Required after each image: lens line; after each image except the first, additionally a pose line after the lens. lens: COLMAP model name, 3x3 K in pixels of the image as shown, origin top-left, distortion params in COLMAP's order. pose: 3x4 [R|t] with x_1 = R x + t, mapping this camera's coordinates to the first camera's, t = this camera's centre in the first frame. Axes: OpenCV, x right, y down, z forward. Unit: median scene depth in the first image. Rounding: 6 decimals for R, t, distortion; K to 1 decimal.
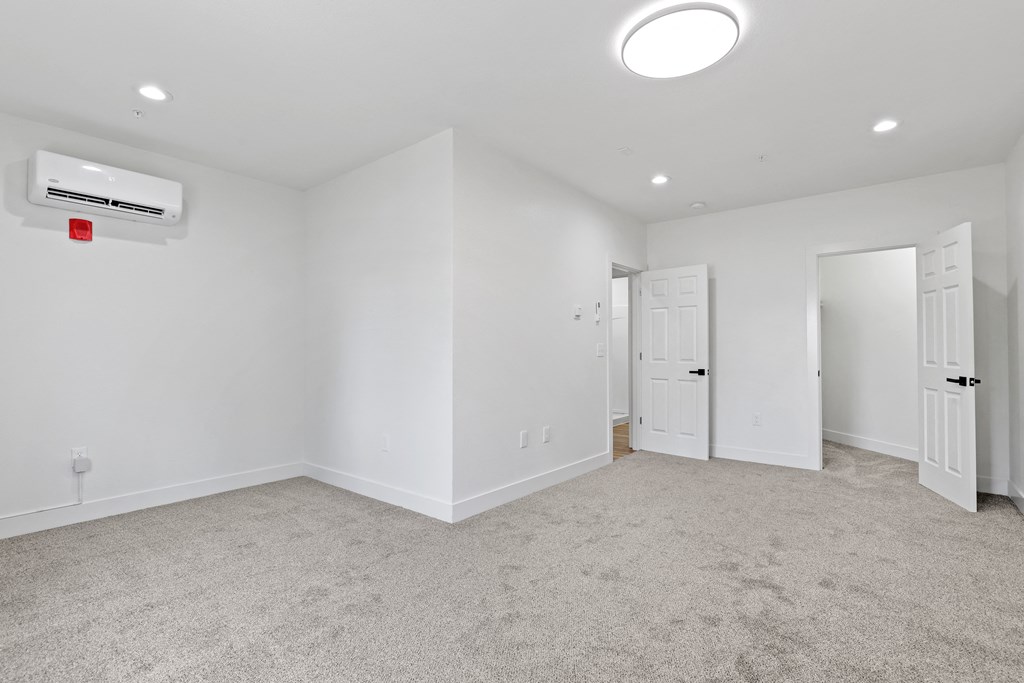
lens RADIAL K [[470.2, 0, 511.7], [0, 470.2, 344.3], [0, 0, 1]] dist [-0.019595, 0.001405]
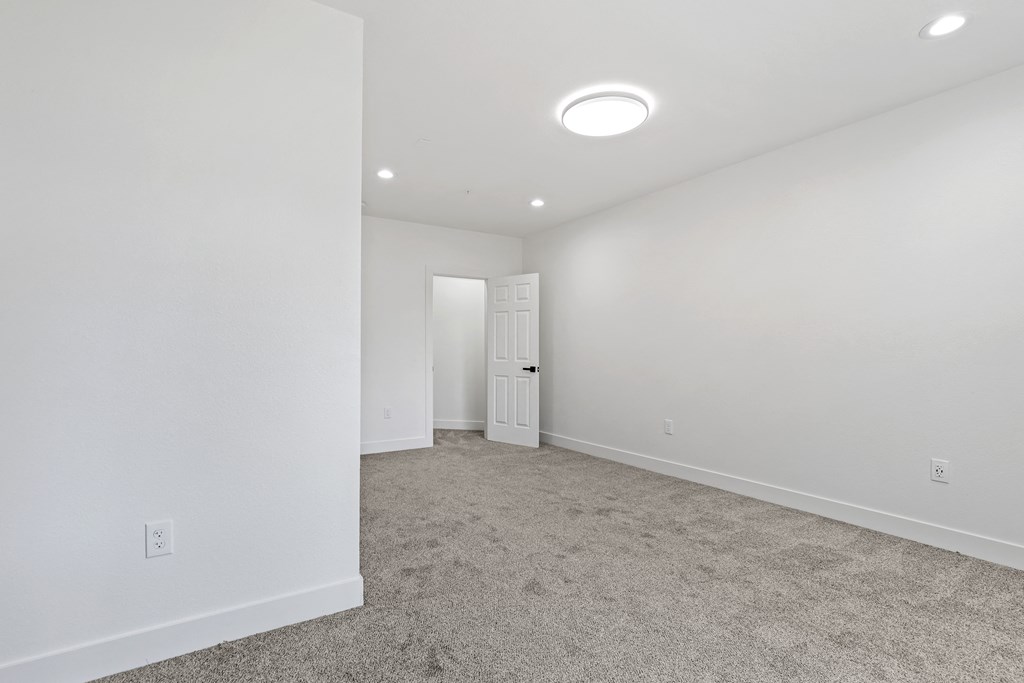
lens RADIAL K [[470.2, 0, 511.7], [0, 470.2, 344.3], [0, 0, 1]] dist [-0.019595, 0.001405]
pose [[0.334480, 0.015615, 0.942274, -0.698175], [-0.019746, 0.999759, -0.009559, 0.009388], [-0.942196, -0.015409, 0.334708, 0.583228]]
